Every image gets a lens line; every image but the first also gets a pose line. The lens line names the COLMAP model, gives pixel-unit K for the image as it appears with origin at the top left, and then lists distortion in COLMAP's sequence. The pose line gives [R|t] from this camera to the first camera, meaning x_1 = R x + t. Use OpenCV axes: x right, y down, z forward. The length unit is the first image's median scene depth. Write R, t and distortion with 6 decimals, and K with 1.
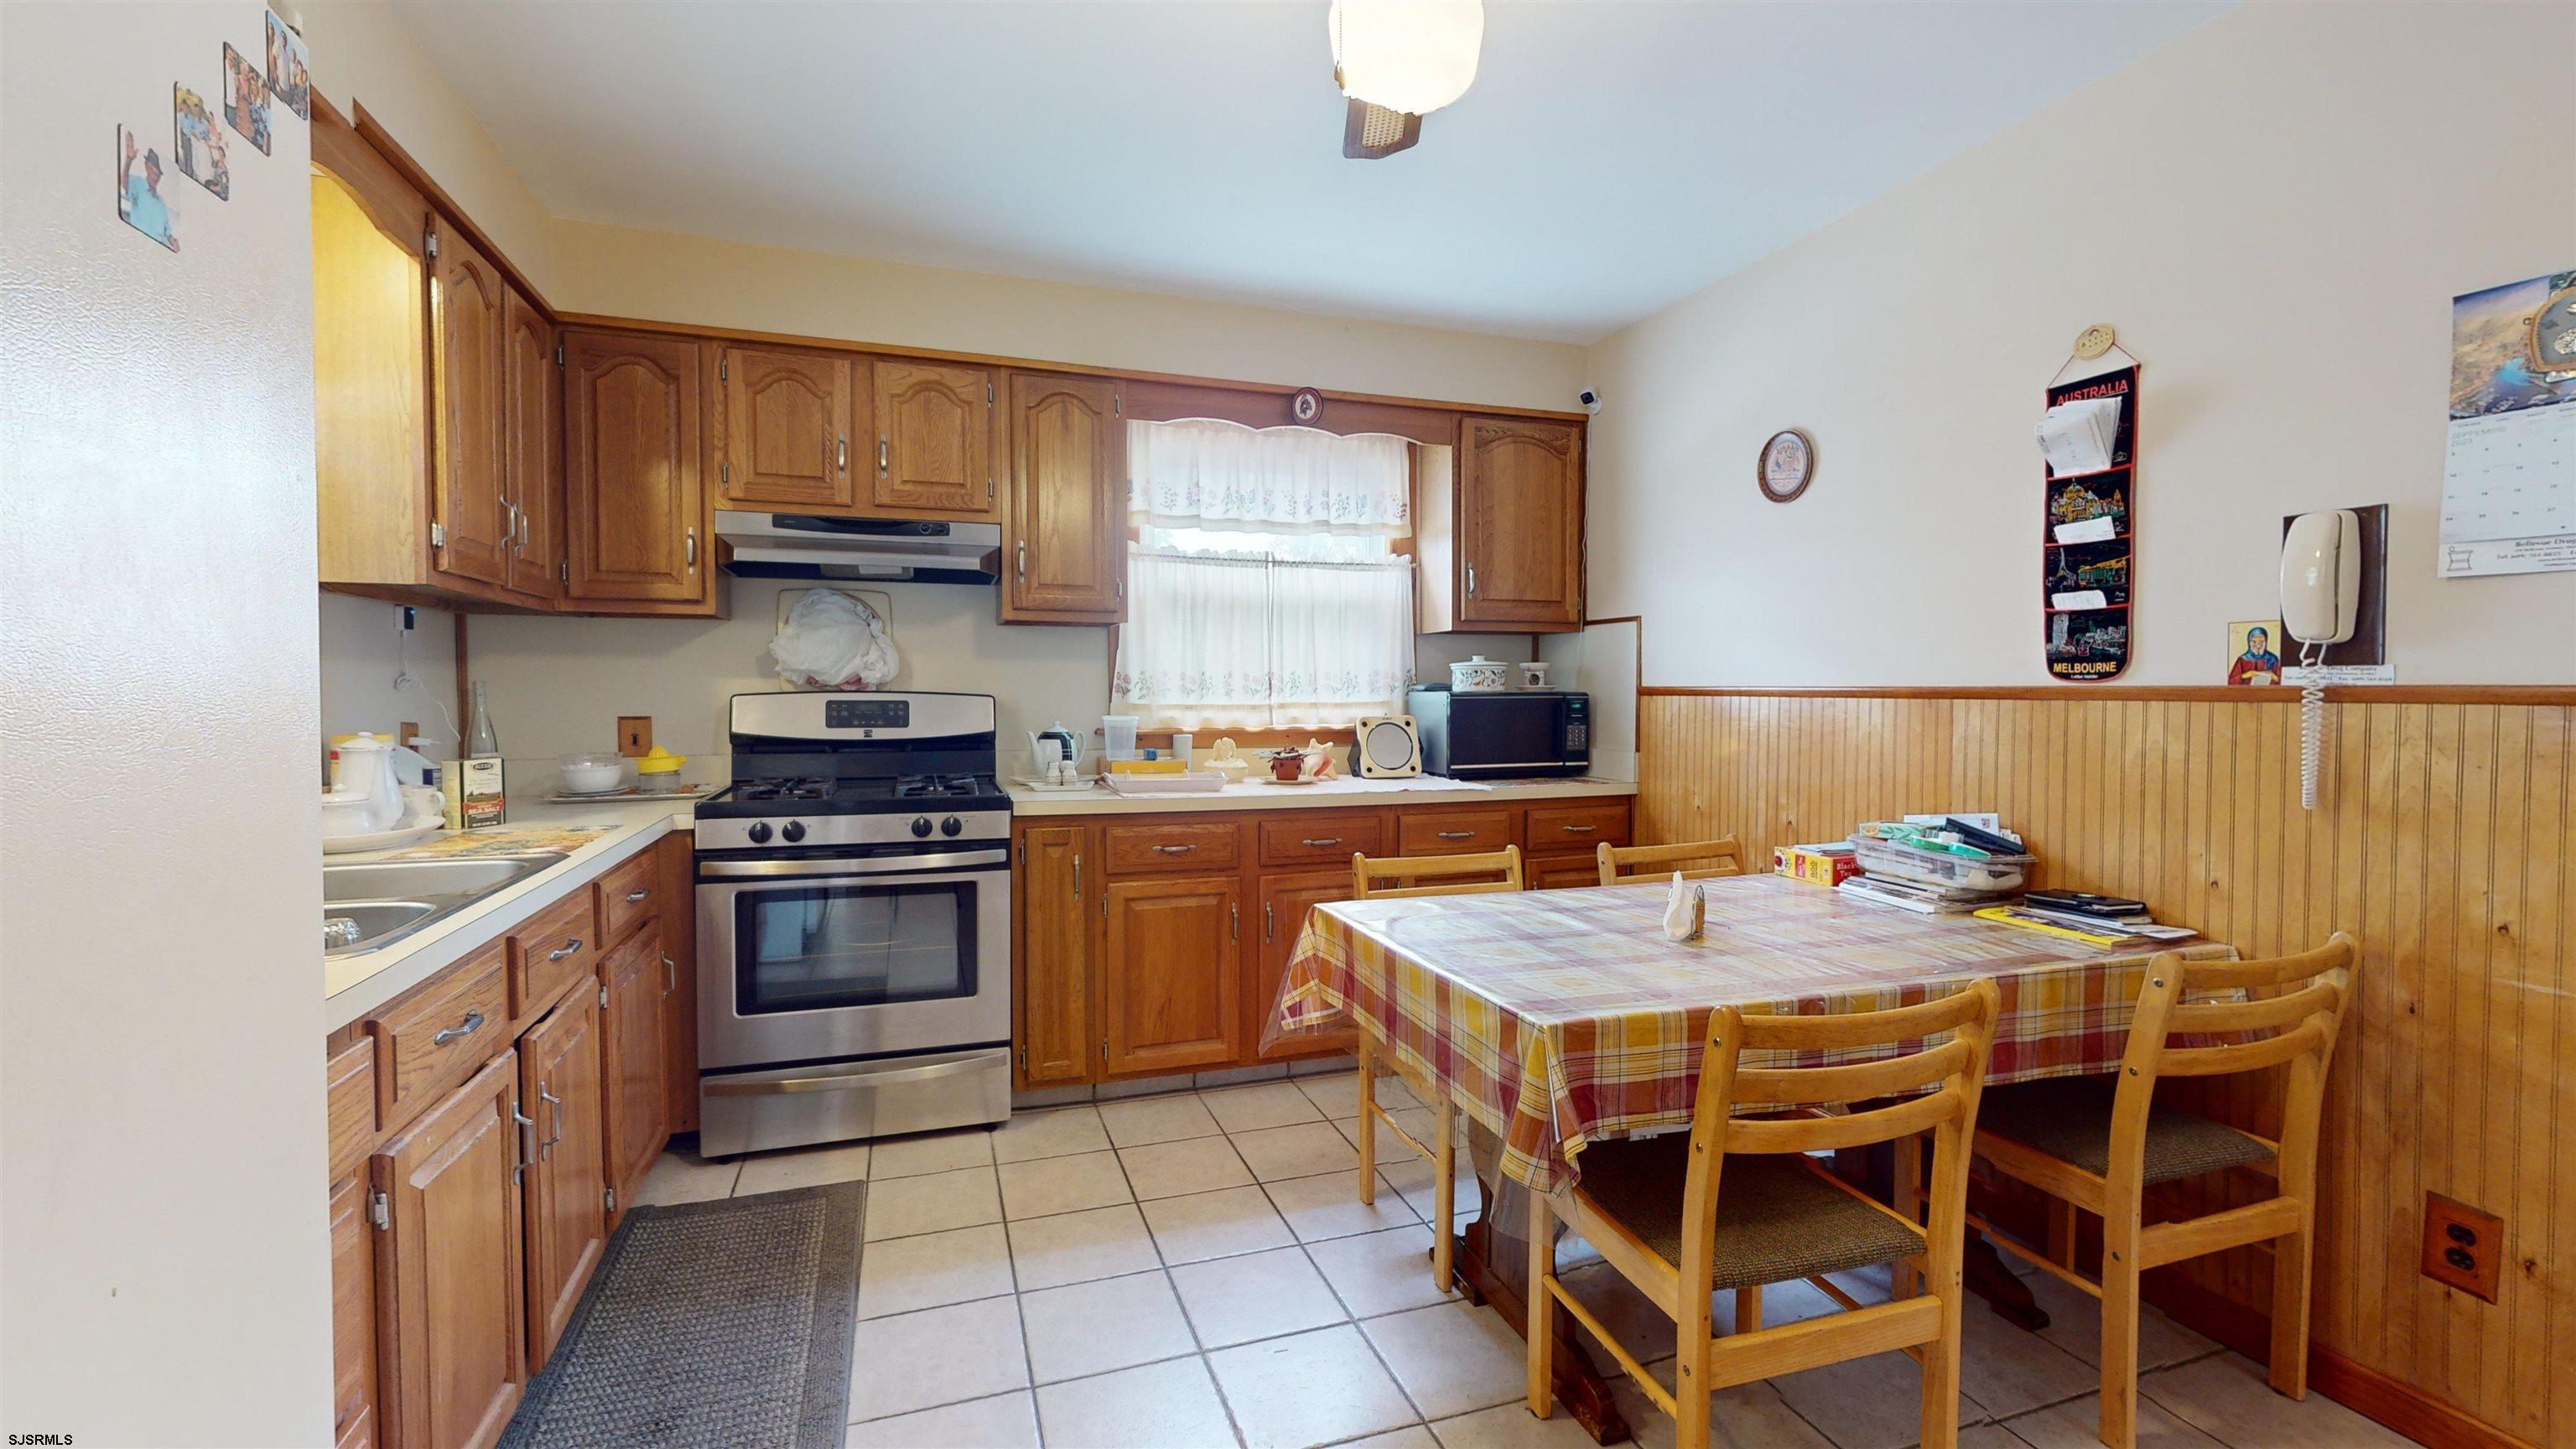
lens RADIAL K [[1060.0, 0, 1292.6], [0, 1060.0, 729.0], [0, 0, 1]] dist [0.000346, 0.000131]
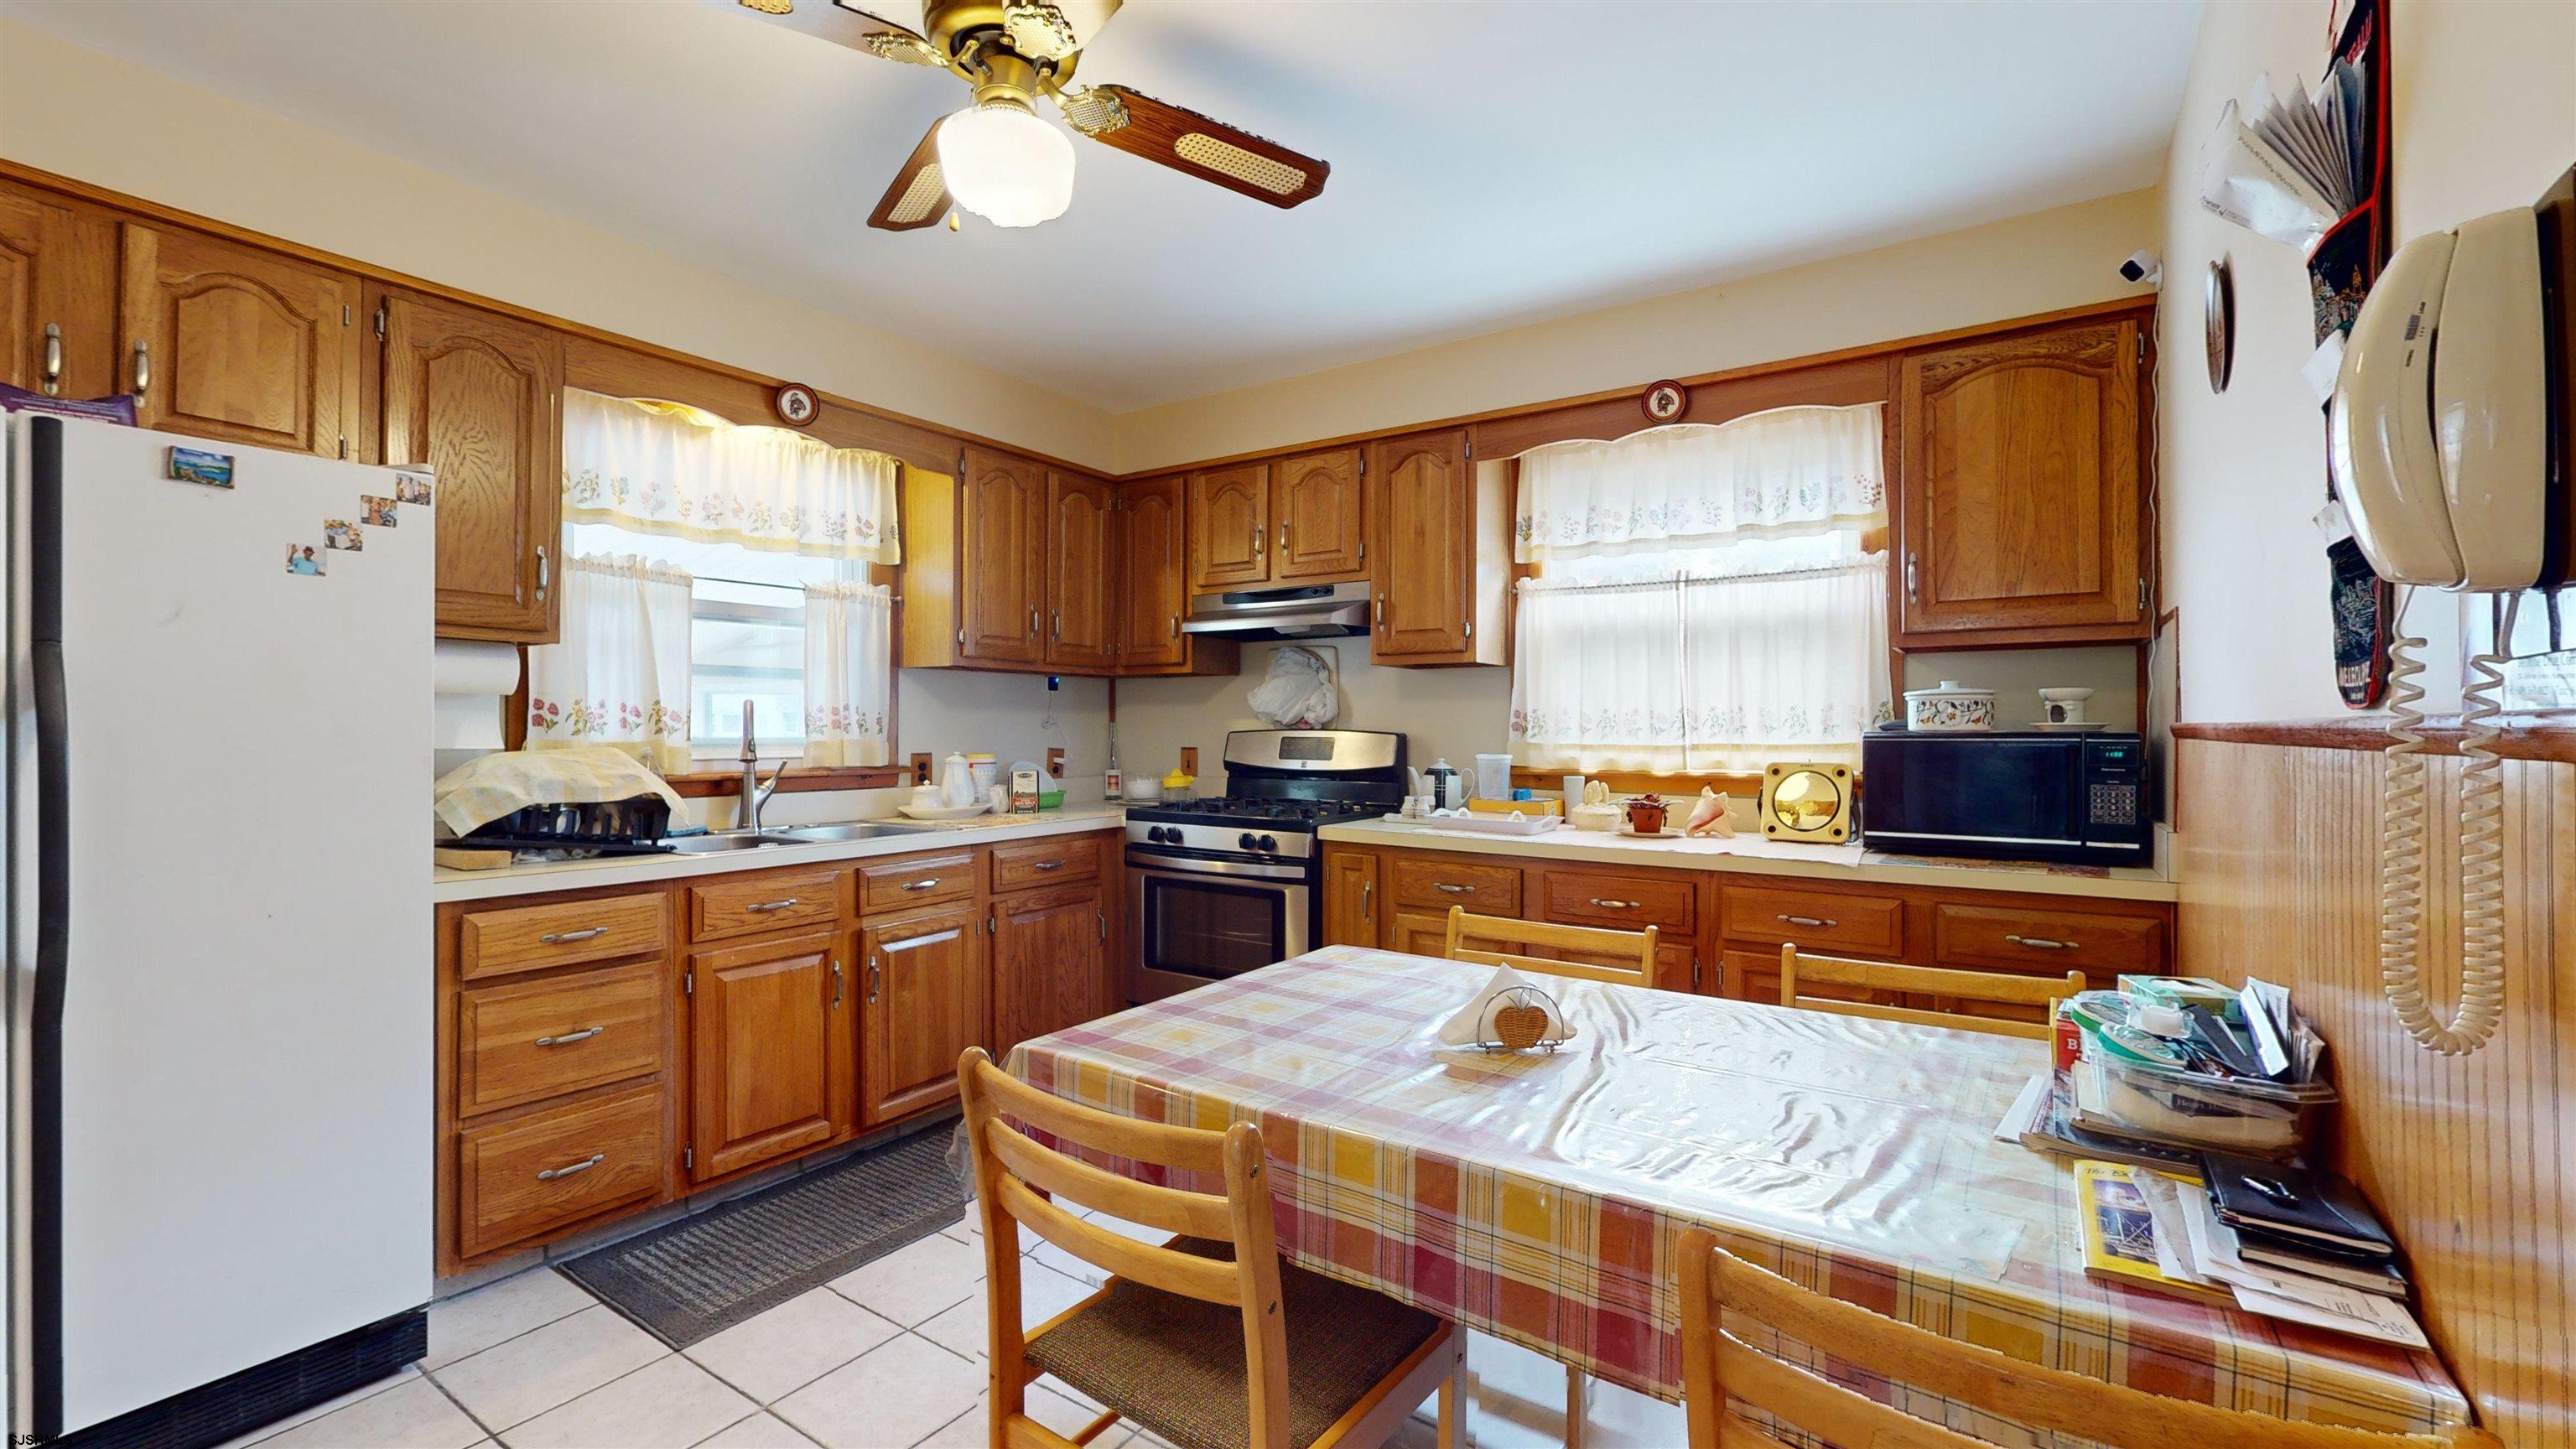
lens RADIAL K [[1063.1, 0, 1304.4], [0, 1063.1, 734.4], [0, 0, 1]] dist [-0.000956, 0.000353]
pose [[0.605684, 0.004673, -0.795691, 0.519327], [-0.032093, 0.999313, -0.018561, -0.006733], [0.795058, 0.036778, 0.605418, 0.244479]]
